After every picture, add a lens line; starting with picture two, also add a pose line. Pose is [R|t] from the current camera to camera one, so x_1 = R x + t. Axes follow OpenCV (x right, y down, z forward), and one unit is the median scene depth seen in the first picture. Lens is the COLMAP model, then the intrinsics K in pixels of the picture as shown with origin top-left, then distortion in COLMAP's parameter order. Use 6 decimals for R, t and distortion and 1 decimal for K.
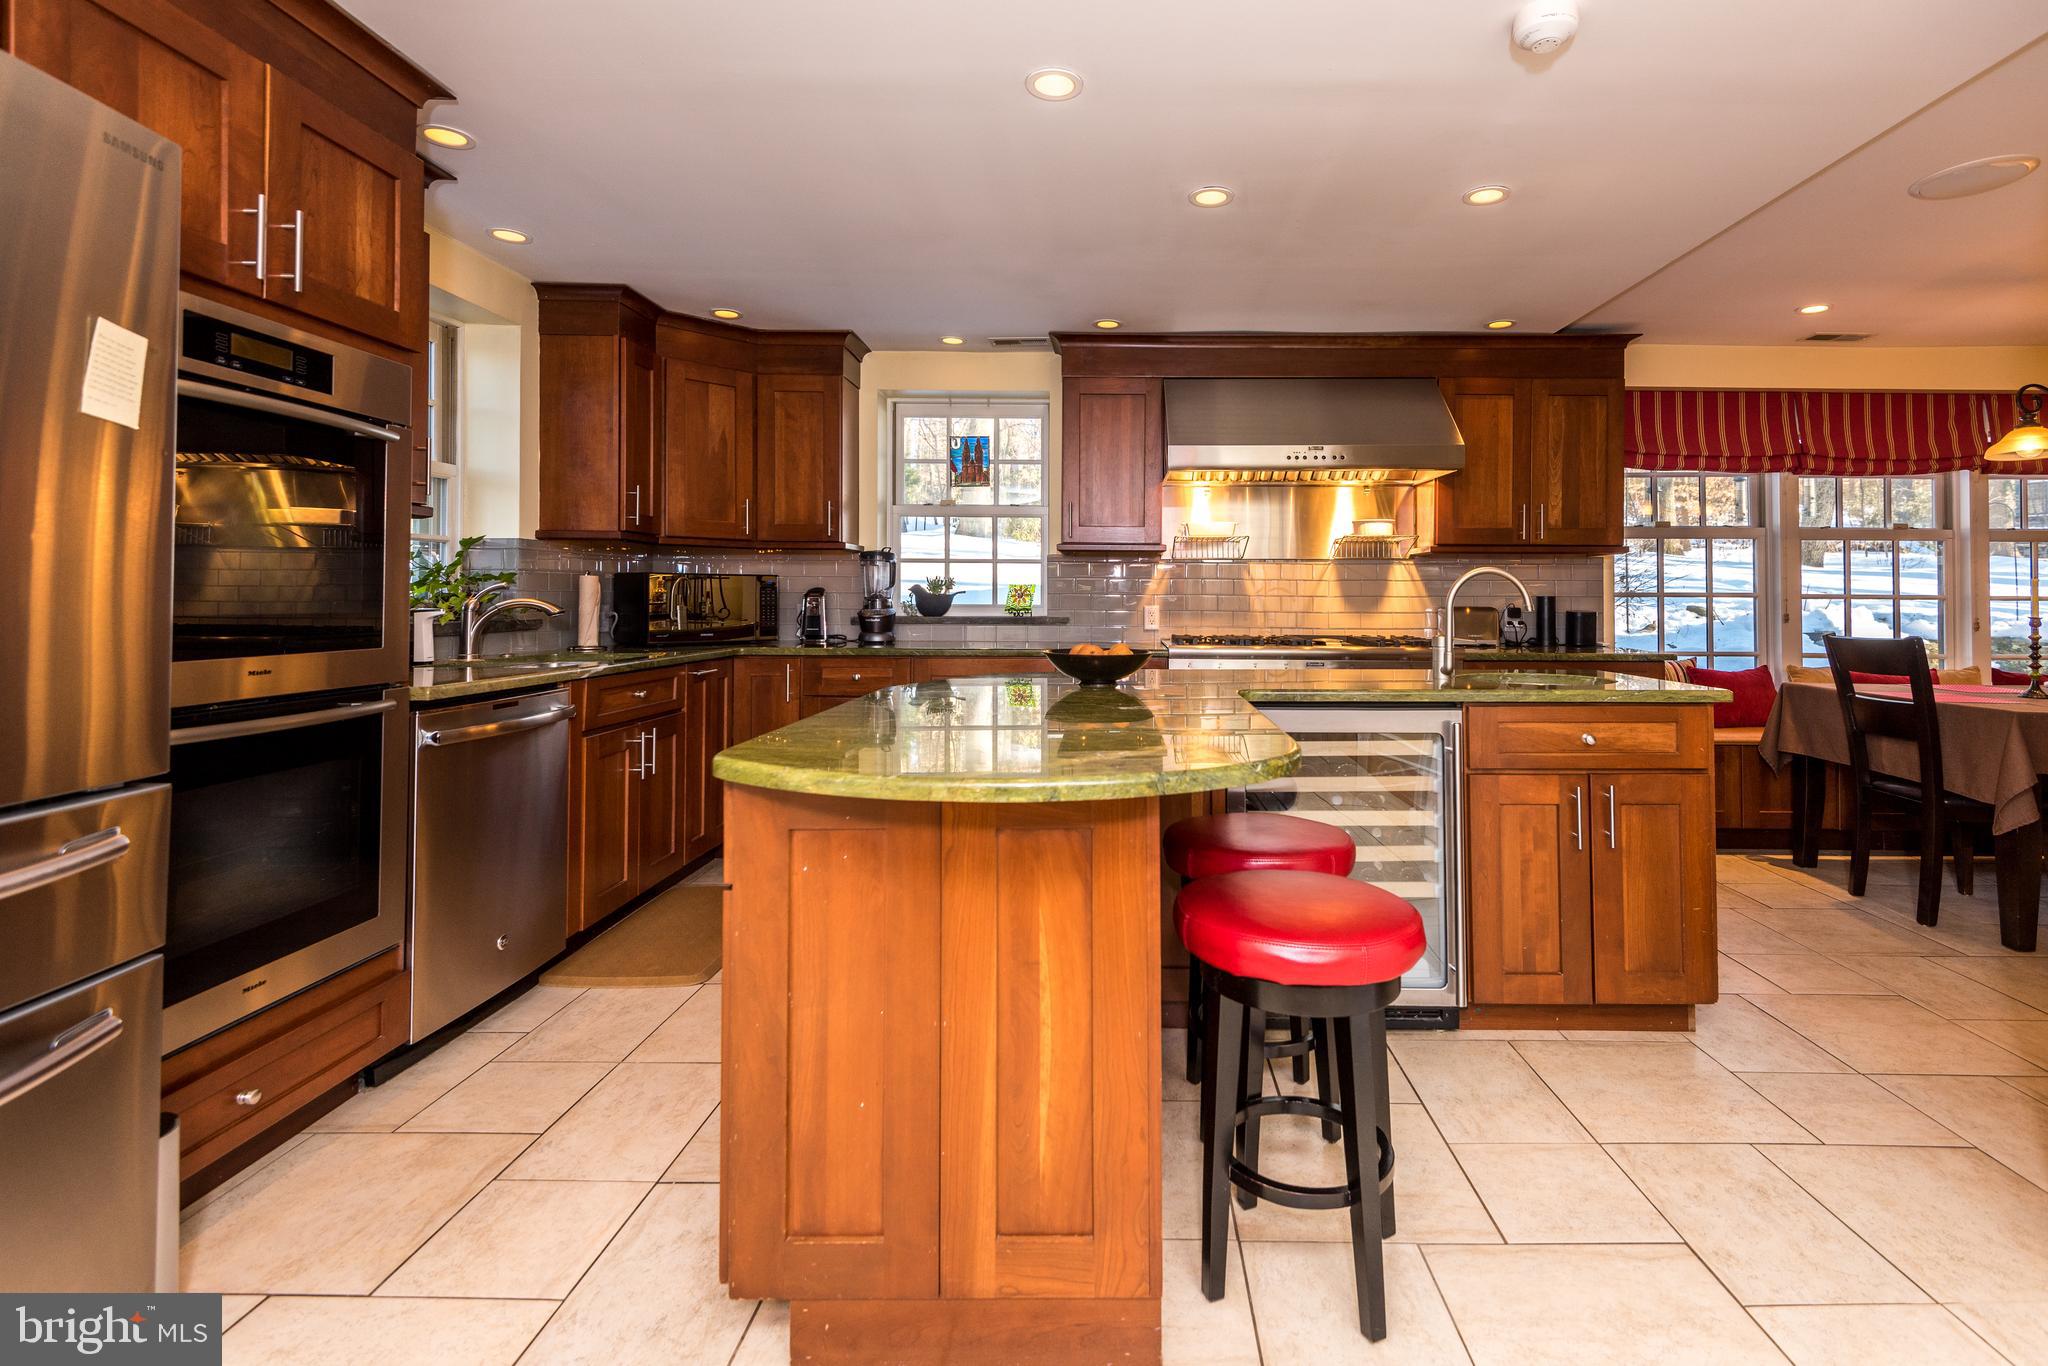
lens RADIAL K [[937.6, 0, 1092.4], [0, 937.6, 588.7], [0, 0, 1]] dist [-0.000730, -0.002680]
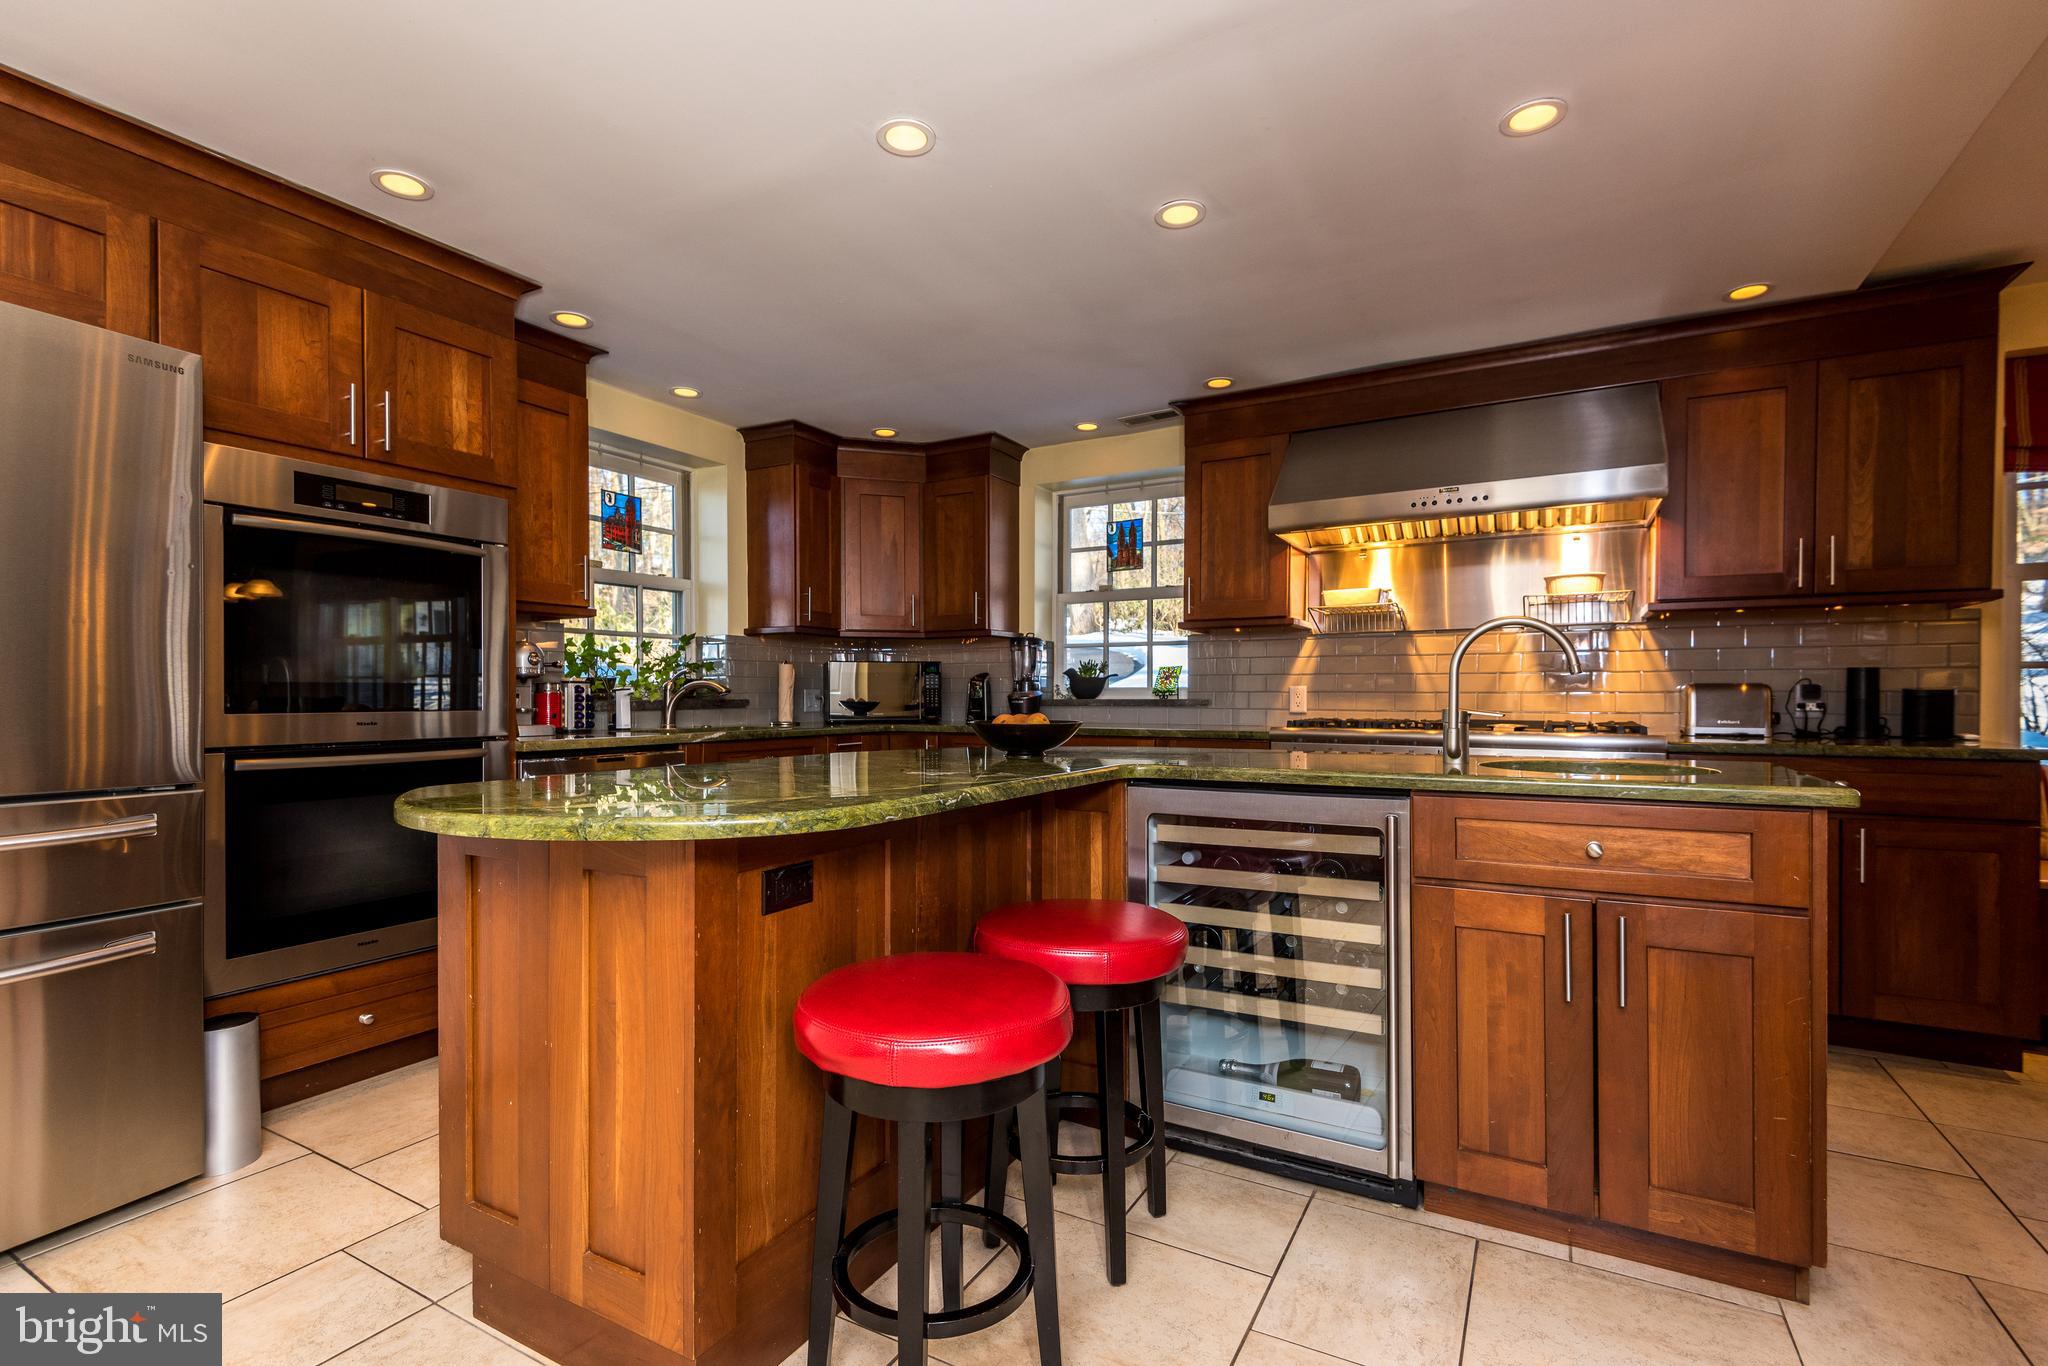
lens RADIAL K [[886.5, 0, 1114.9], [0, 886.5, 718.2], [0, 0, 1]] dist [0.005752, -0.007632]
pose [[0.882428, 0.004245, -0.470427, 0.449178], [0.010031, 0.999562, 0.027837, 0.033503], [0.470340, -0.029283, 0.882000, 0.207629]]
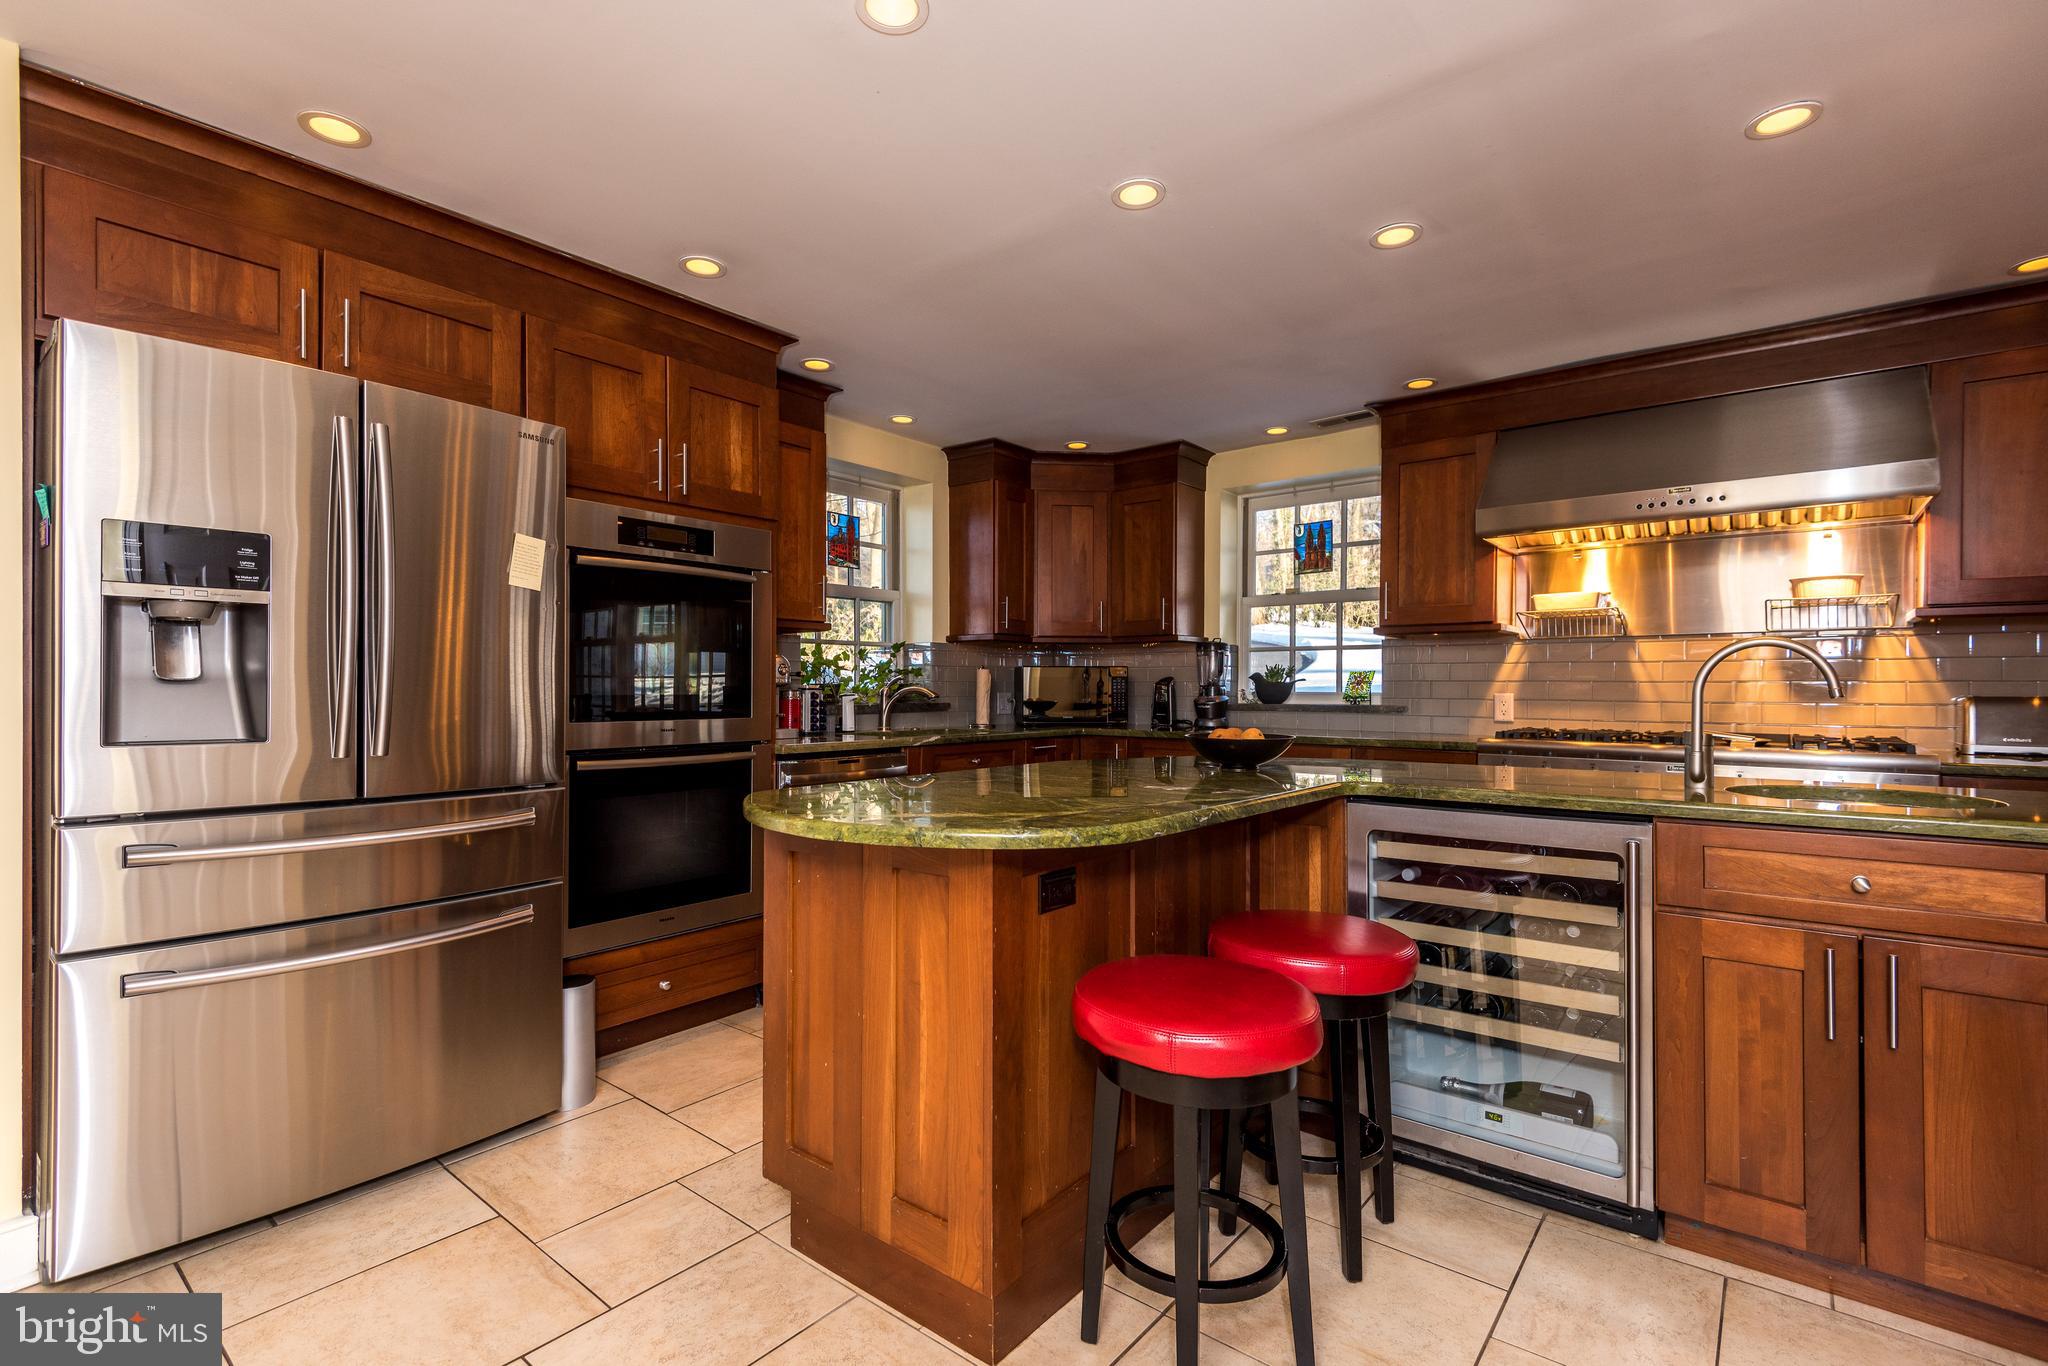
lens RADIAL K [[937.6, 0, 1098.7], [0, 937.6, 694.5], [0, 0, 1]] dist [-0.000730, -0.002680]
pose [[0.788611, 0.001928, -0.614889, 0.436904], [0.006912, 0.999904, 0.011999, 0.008152], [0.614853, -0.013713, 0.788522, 0.101312]]
